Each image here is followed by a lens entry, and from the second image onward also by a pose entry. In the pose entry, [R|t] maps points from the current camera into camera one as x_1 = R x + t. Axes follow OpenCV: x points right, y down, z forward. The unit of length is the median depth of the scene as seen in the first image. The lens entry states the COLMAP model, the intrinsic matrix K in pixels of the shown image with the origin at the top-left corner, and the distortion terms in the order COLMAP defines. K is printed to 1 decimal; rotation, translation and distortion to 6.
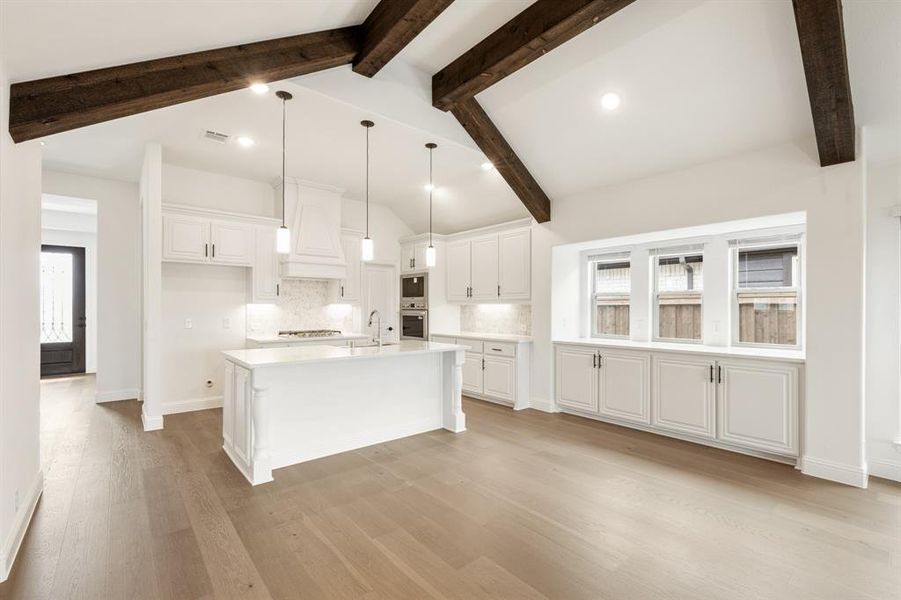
lens RADIAL K [[396.0, 0, 450.8], [0, 396.0, 306.4], [0, 0, 1]] dist [-0.002732, -0.000415]
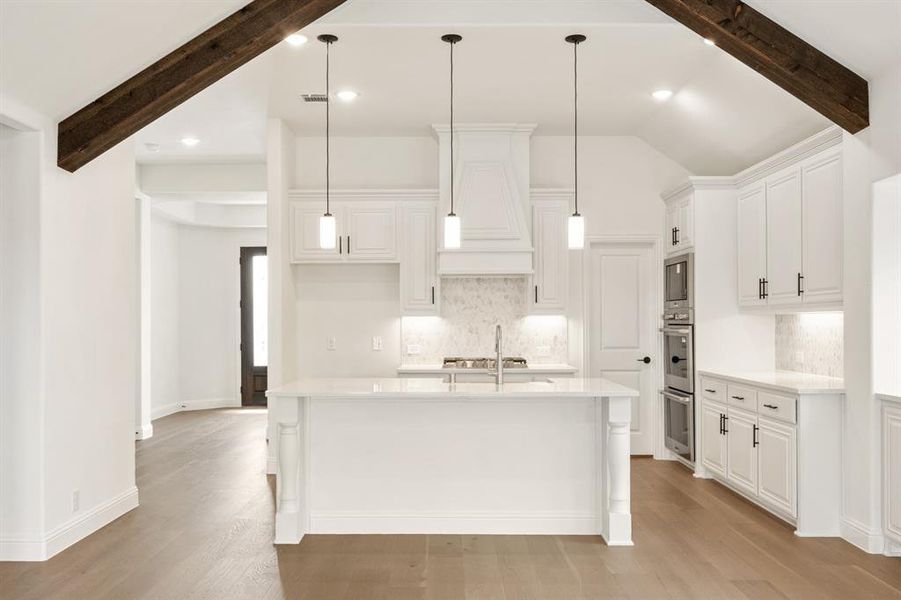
lens RADIAL K [[793.4, 0, 449.1], [0, 793.4, 319.9], [0, 0, 1]] dist [0.009610, -0.000084]
pose [[0.759189, -0.005519, -0.650847, 0.450770], [0.006382, 0.999979, -0.001036, 0.001596], [0.650839, -0.003367, 0.759208, 0.002834]]
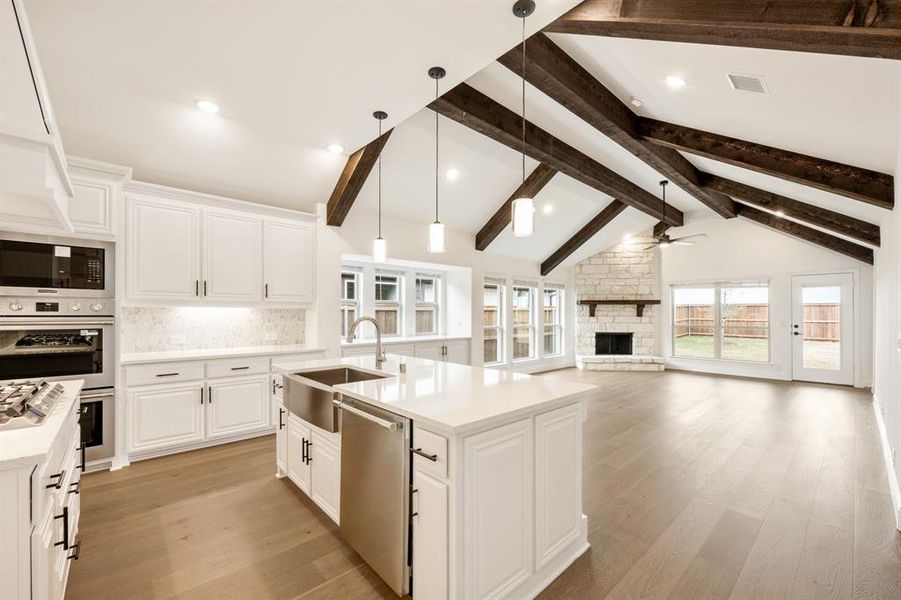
lens RADIAL K [[370.7, 0, 450.1], [0, 370.7, 313.8], [0, 0, 1]] dist [0.000280, 0.000003]
pose [[-0.021545, 0.004509, 0.999758, -0.650850], [0.003130, 0.999985, -0.004442, 0.011349], [-0.999763, 0.003033, -0.021559, 0.695012]]
